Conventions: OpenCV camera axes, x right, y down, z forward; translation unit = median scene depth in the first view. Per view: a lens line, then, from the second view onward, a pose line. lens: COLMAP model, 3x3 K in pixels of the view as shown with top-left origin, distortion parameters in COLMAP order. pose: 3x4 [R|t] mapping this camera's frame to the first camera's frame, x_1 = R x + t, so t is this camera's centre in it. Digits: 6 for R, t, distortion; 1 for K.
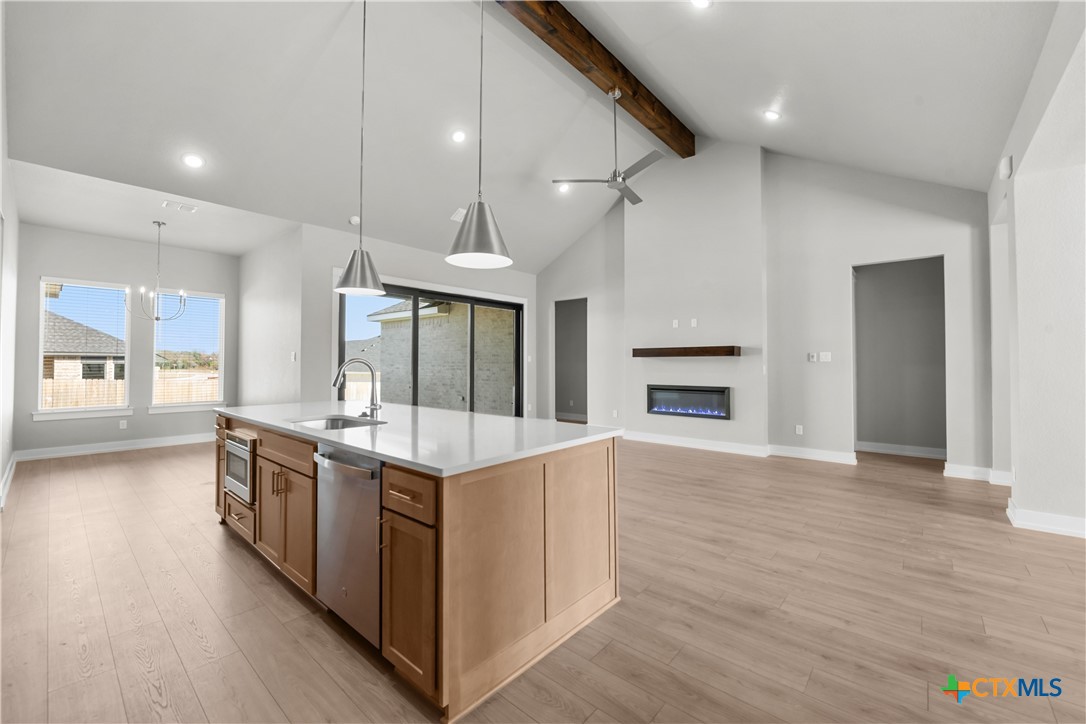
lens RADIAL K [[422.5, 0, 556.9], [0, 422.5, 362.6], [0, 0, 1]] dist [-0.000881, -0.000123]
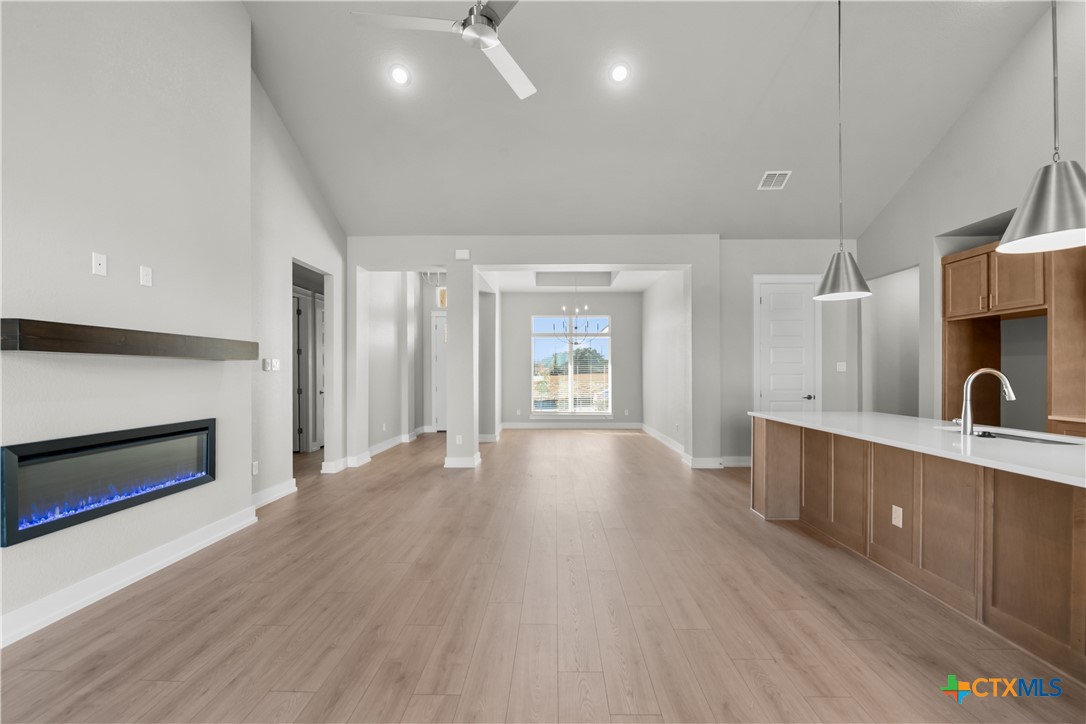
lens RADIAL K [[440.8, 0, 548.6], [0, 440.8, 368.2], [0, 0, 1]] dist [-0.002299, -0.000582]
pose [[-0.624624, 0.005506, 0.780906, -0.347708], [-0.008820, 0.999862, -0.014104, -0.000517], [-0.780876, -0.015697, -0.624489, 1.256331]]
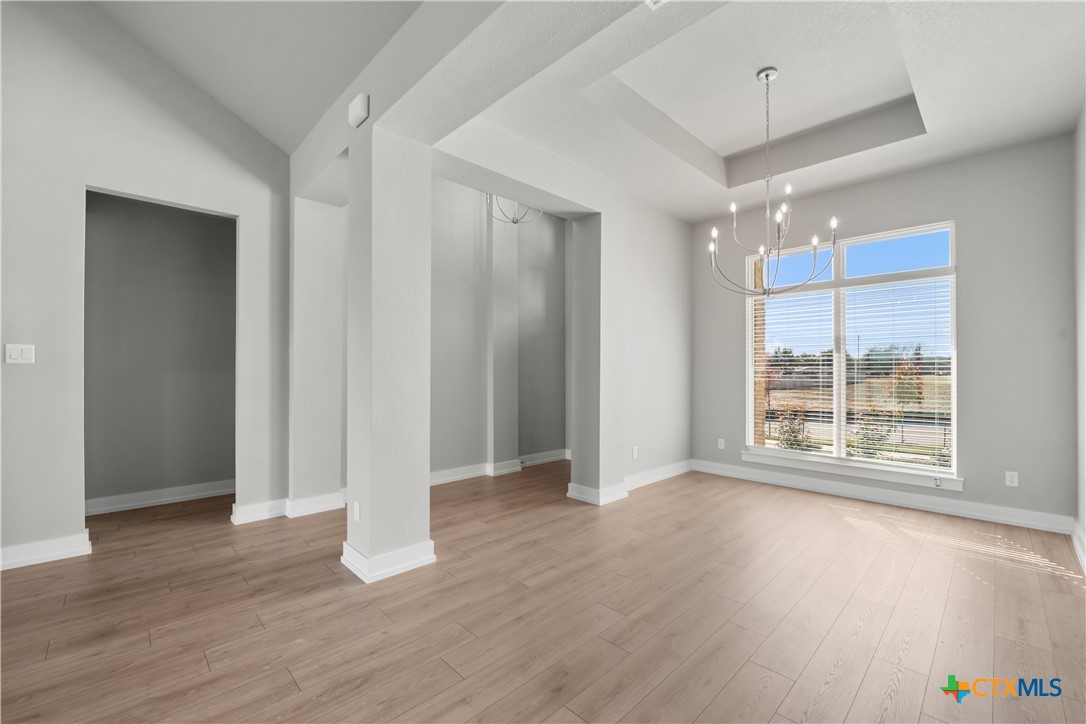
lens RADIAL K [[458.9, 0, 552.6], [0, 458.9, 371.4], [0, 0, 1]] dist [-0.000696, -0.000140]
pose [[0.100379, -0.008985, 0.994909, 0.189556], [-0.010506, 0.999894, 0.010090, -0.006853], [-0.994894, -0.011465, 0.100274, 0.377928]]
